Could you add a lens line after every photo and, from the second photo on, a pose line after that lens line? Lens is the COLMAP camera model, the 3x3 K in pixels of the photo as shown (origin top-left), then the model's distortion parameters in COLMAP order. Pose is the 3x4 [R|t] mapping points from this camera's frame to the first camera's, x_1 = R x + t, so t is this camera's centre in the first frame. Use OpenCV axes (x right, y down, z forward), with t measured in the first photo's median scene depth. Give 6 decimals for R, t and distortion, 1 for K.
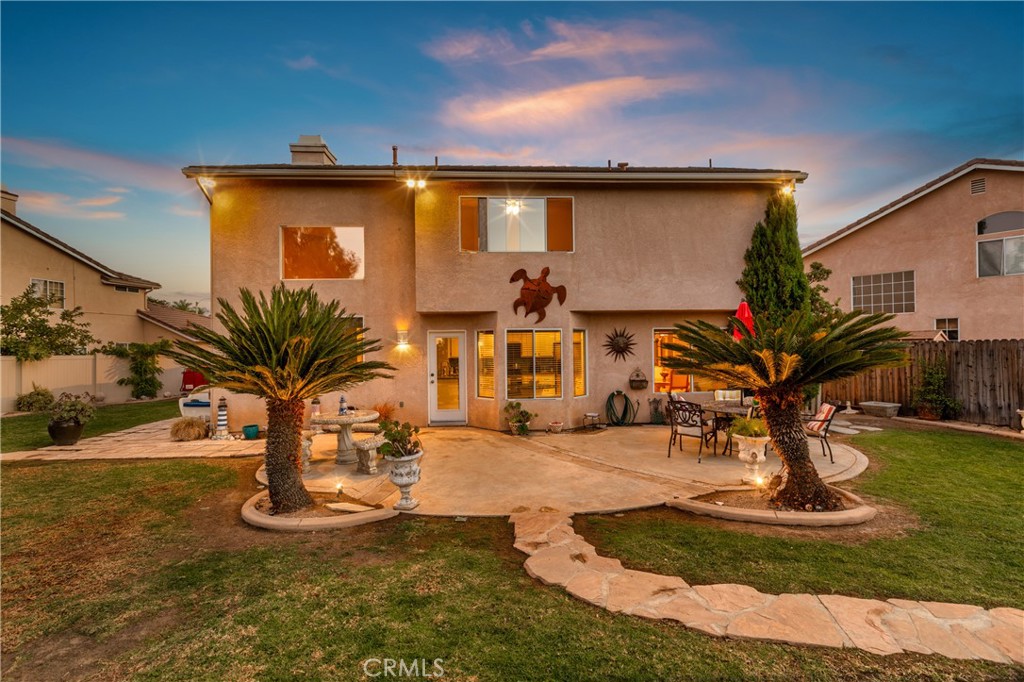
lens RADIAL K [[455.8, 0, 512.0], [0, 455.8, 341.0], [0, 0, 1]] dist [-0.000703, -0.000077]
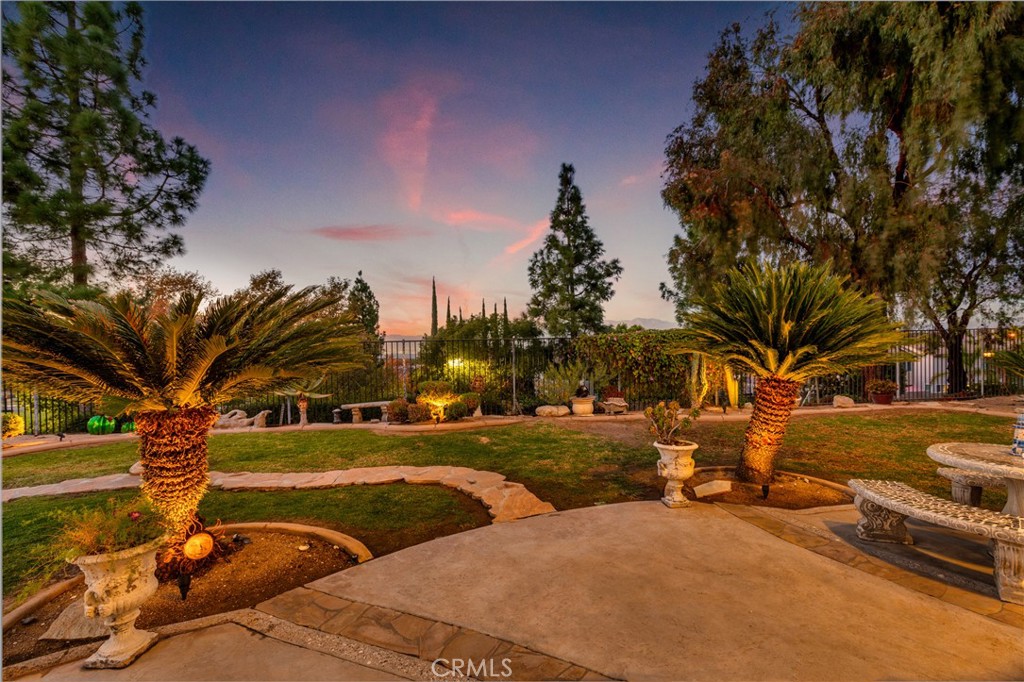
lens RADIAL K [[455.8, 0, 512.0], [0, 455.8, 341.0], [0, 0, 1]] dist [-0.000703, -0.000077]
pose [[-0.936709, 0.029818, -0.348837, 0.201713], [0.039626, 0.998994, -0.021013, 0.026623], [0.347859, -0.033506, -0.936948, 0.943506]]
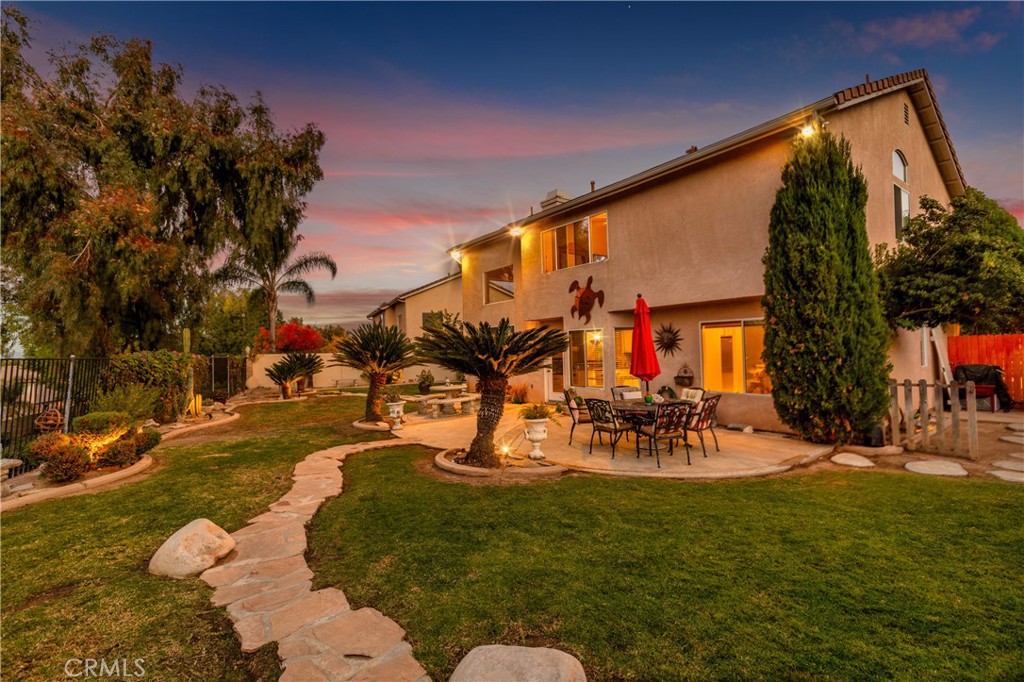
lens RADIAL K [[461.4, 0, 509.0], [0, 461.4, 336.1], [0, 0, 1]] dist [0.002567, 0.000354]
pose [[0.553870, -0.029267, -0.832088, 0.944034], [0.037468, 0.999246, -0.010206, -0.004015], [0.831759, -0.025524, 0.554549, 0.161616]]
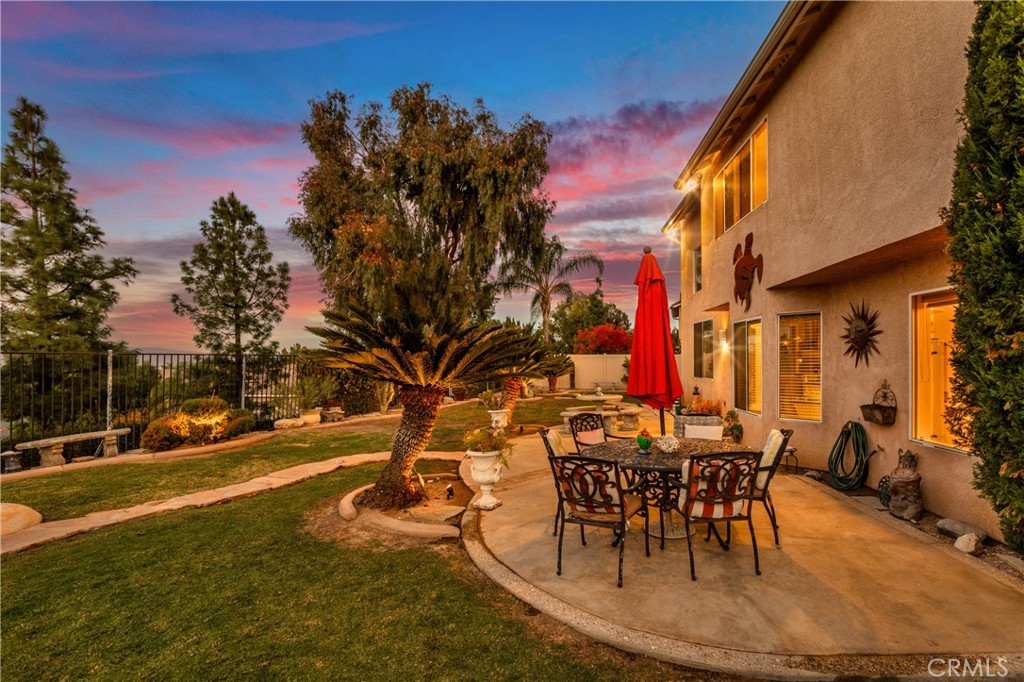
lens RADIAL K [[482.4, 0, 558.6], [0, 482.4, 361.6], [0, 0, 1]] dist [0.001139, -0.000335]
pose [[-0.061277, 0.014694, -0.998013, 0.861746], [0.030883, 0.999441, 0.012819, 0.022902], [0.997643, -0.030036, -0.061696, 0.735991]]
